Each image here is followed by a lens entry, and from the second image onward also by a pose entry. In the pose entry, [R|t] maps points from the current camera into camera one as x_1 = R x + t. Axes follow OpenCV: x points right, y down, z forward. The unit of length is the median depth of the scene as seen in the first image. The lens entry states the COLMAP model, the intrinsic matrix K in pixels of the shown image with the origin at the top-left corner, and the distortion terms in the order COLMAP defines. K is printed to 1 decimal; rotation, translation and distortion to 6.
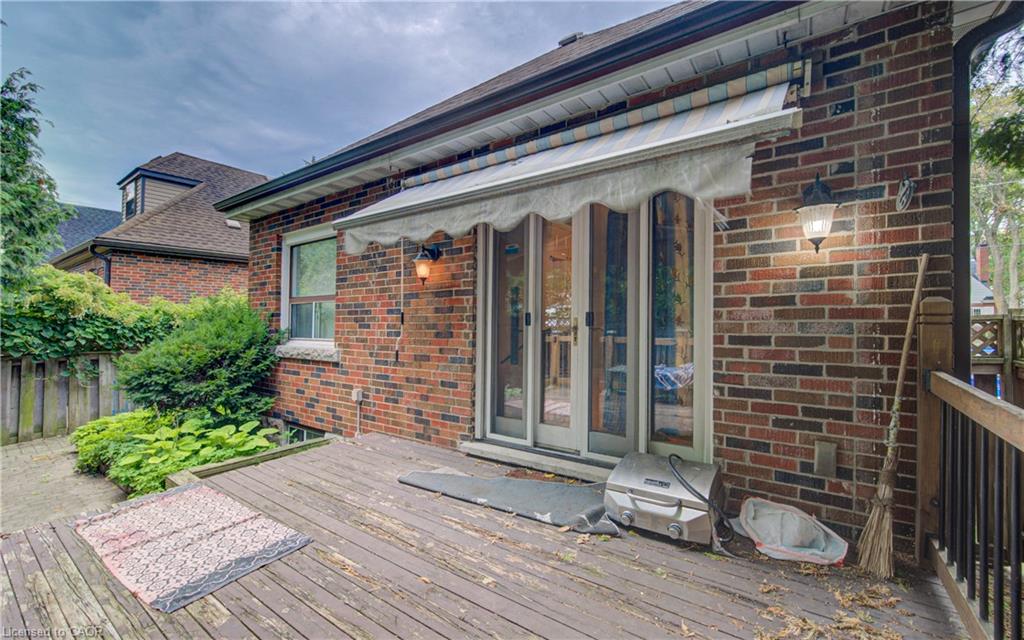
lens RADIAL K [[410.8, 0, 506.2], [0, 410.8, 333.2], [0, 0, 1]] dist [0.000610, 0.000403]
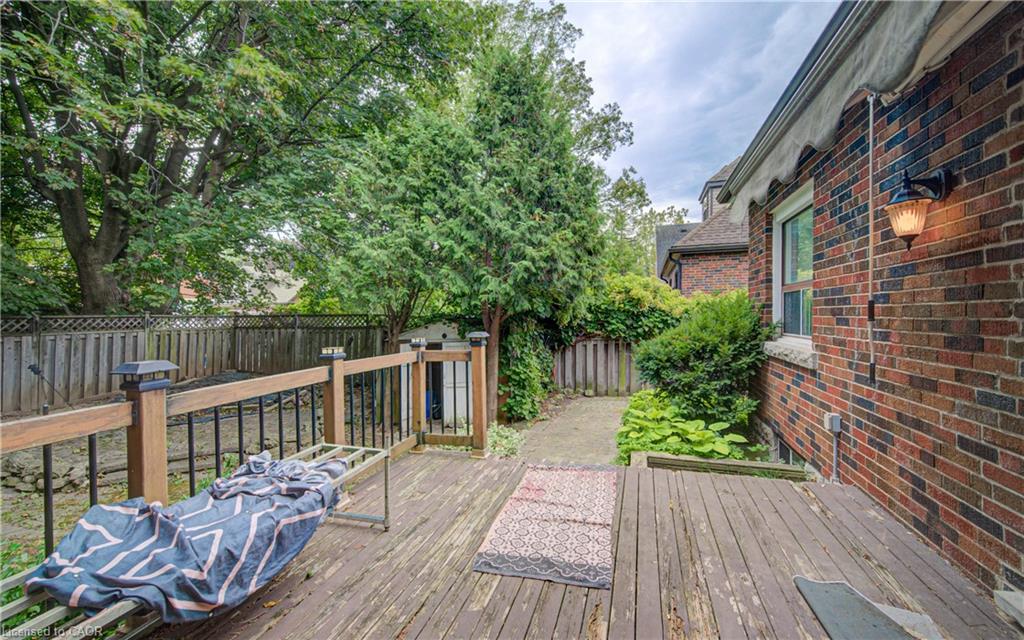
lens RADIAL K [[410.8, 0, 512.2], [0, 410.8, 313.6], [0, 0, 1]] dist [0.000610, 0.000403]
pose [[0.312469, -0.001120, -0.949927, 0.142466], [-0.018896, 0.999794, -0.007394, -0.017572], [0.949740, 0.020261, 0.312383, 0.321949]]
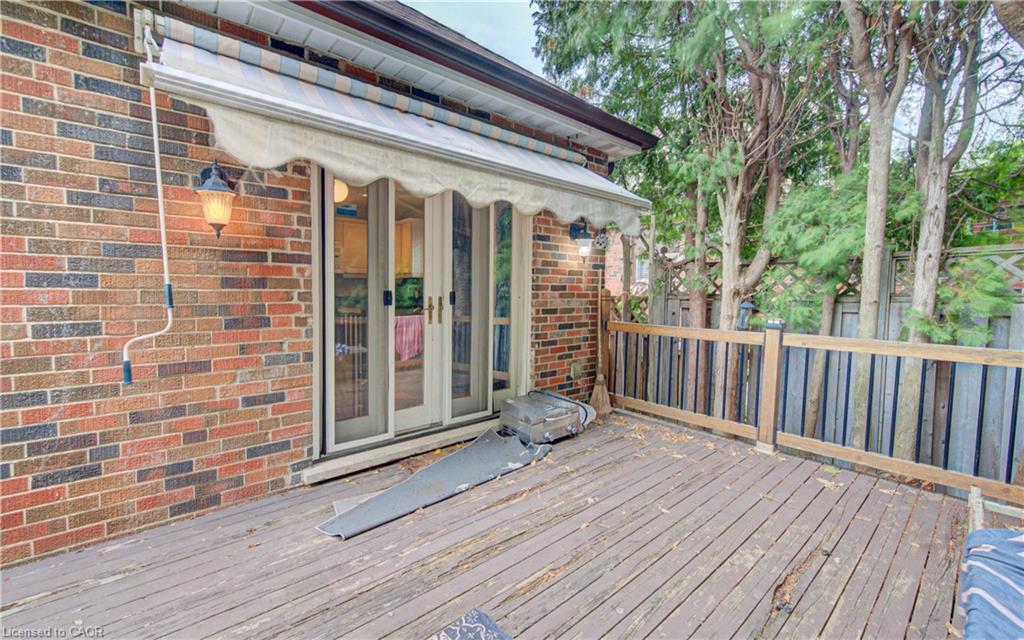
lens RADIAL K [[410.8, 0, 508.7], [0, 410.8, 348.4], [0, 0, 1]] dist [0.000610, 0.000403]
pose [[0.253722, -0.114690, 0.960454, -0.634312], [0.033230, 0.993393, 0.109846, -0.012713], [-0.966706, 0.004046, 0.255857, 0.445113]]
